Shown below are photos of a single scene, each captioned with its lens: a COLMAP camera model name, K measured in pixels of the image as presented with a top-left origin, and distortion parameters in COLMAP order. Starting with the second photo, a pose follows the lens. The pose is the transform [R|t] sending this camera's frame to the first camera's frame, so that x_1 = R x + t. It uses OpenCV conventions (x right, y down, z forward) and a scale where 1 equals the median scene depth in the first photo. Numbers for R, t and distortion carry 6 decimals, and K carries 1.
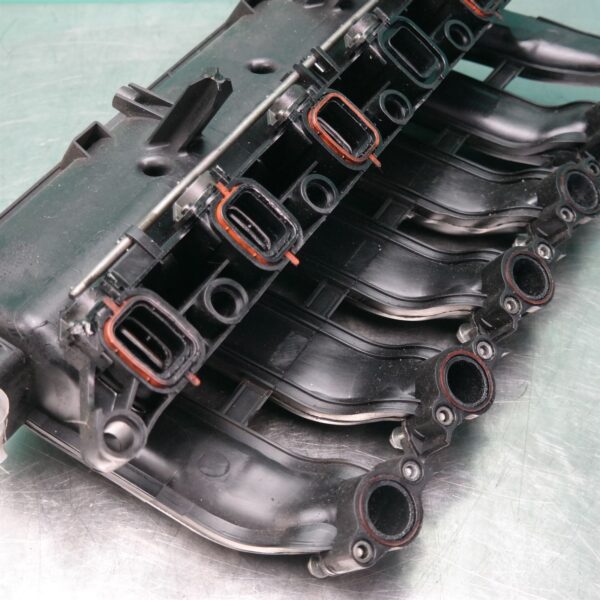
lens RADIAL K [[903.5, 0, 300.7], [0, 903.5, 301.0], [0, 0, 1]] dist [-0.040656, 0.000000]
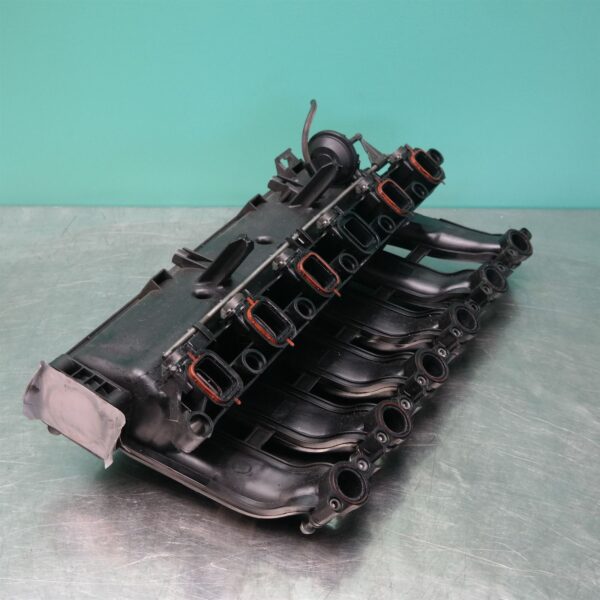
lens RADIAL K [[903.5, 0, 302.2], [0, 903.5, 314.0], [0, 0, 1]] dist [-0.040656, 0.000000]
pose [[0.997816, 0.012455, 0.064878, -0.088421], [0.002616, 0.973847, -0.227189, 0.258678], [-0.066010, 0.226863, 0.971687, -0.595230]]
